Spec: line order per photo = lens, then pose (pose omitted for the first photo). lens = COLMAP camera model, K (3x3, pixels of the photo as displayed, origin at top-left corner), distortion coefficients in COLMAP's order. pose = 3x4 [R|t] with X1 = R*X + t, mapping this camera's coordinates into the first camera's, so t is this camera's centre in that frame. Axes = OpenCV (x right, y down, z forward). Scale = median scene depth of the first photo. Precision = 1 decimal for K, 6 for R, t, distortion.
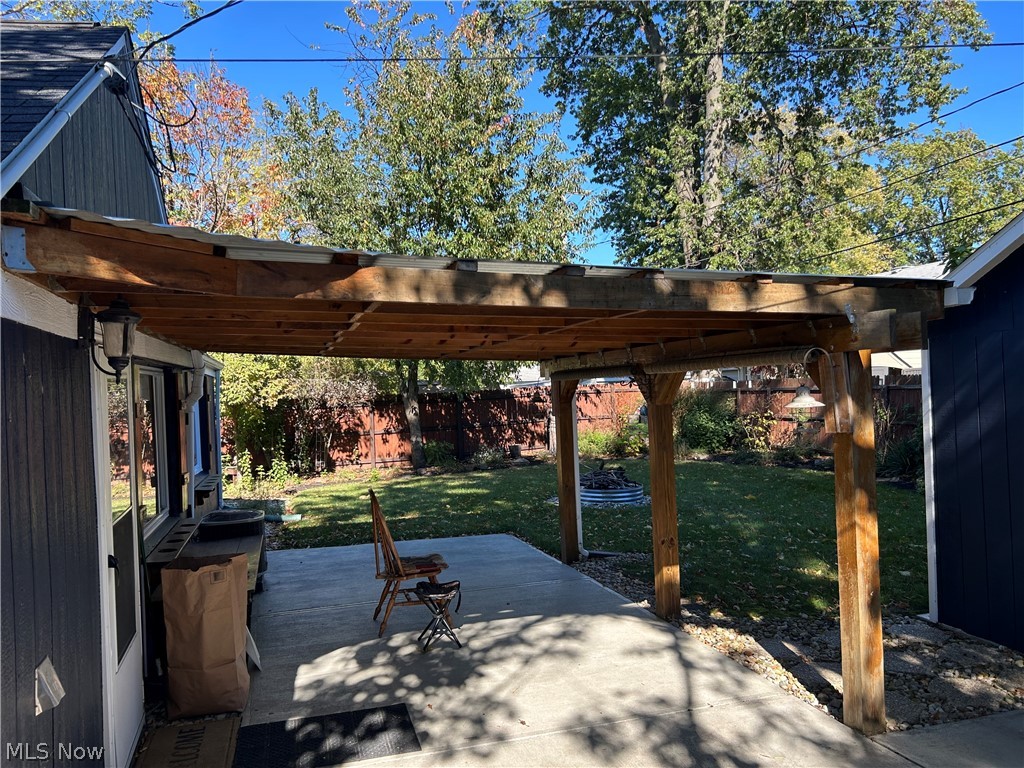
lens RADIAL K [[772.8, 0, 513.8], [0, 772.8, 386.5], [0, 0, 1]] dist [0.060413, -0.072314]
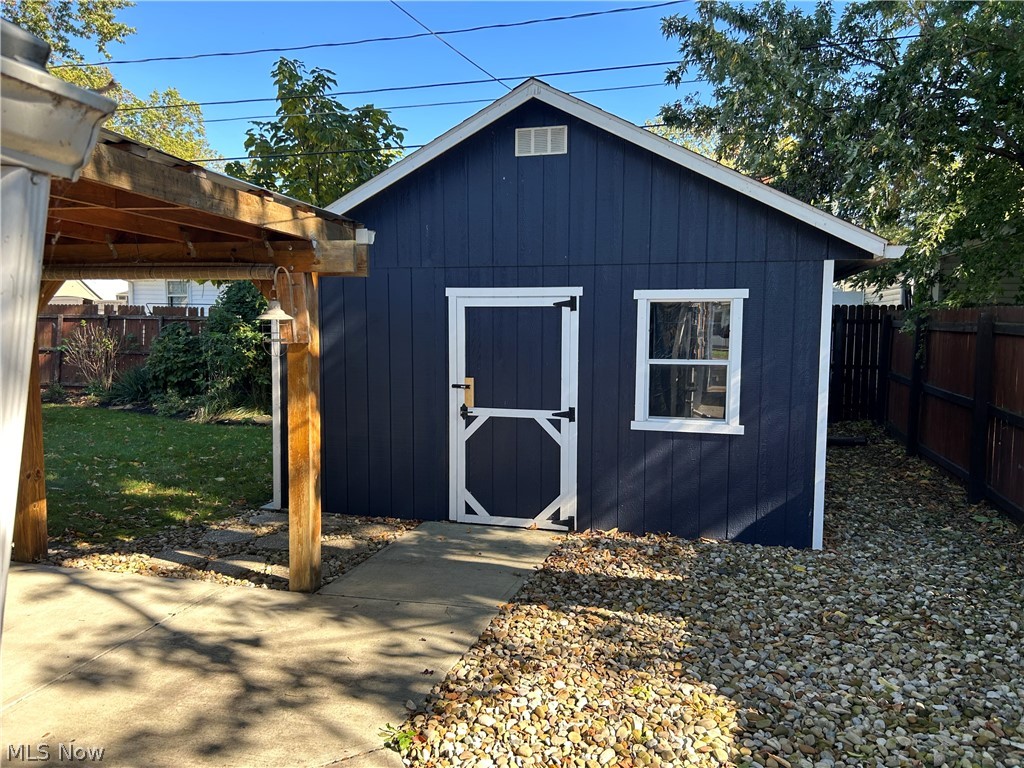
lens RADIAL K [[772.8, 0, 509.8], [0, 772.8, 389.8], [0, 0, 1]] dist [0.060413, -0.072314]
pose [[0.515151, -0.038394, 0.856239, -0.324331], [-0.032664, 0.997391, 0.064376, 0.035308], [-0.856477, -0.061132, 0.512553, 0.111075]]
